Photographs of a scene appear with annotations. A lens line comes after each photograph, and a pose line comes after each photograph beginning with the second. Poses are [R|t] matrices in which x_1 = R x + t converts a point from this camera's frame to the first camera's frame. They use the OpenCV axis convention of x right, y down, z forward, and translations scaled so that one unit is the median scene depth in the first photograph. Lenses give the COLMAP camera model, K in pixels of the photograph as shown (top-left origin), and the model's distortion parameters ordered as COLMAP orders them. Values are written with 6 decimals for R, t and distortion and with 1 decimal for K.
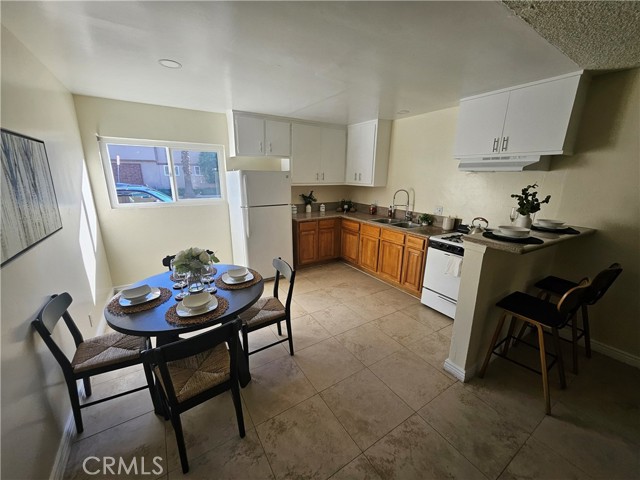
lens RADIAL K [[252.1, 0, 318.4], [0, 252.1, 242.2], [0, 0, 1]] dist [0.001288, -0.000292]
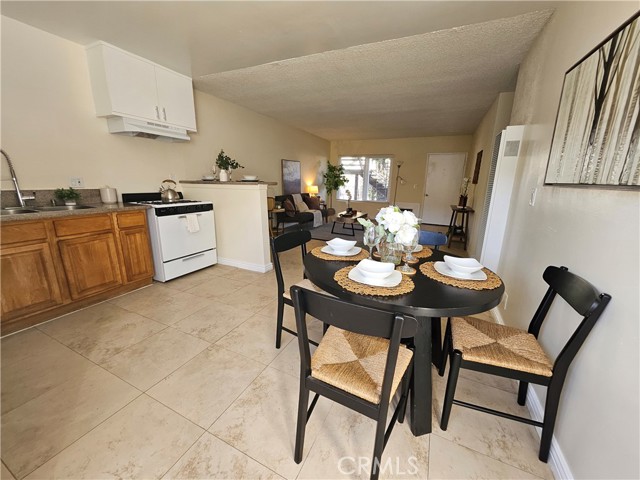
lens RADIAL K [[252.1, 0, 318.4], [0, 252.1, 242.2], [0, 0, 1]] dist [0.001288, -0.000292]
pose [[-0.548302, -0.222336, 0.806183, -0.561428], [0.186493, 0.907227, 0.377041, -0.117667], [-0.815221, 0.357080, -0.455970, 0.878027]]
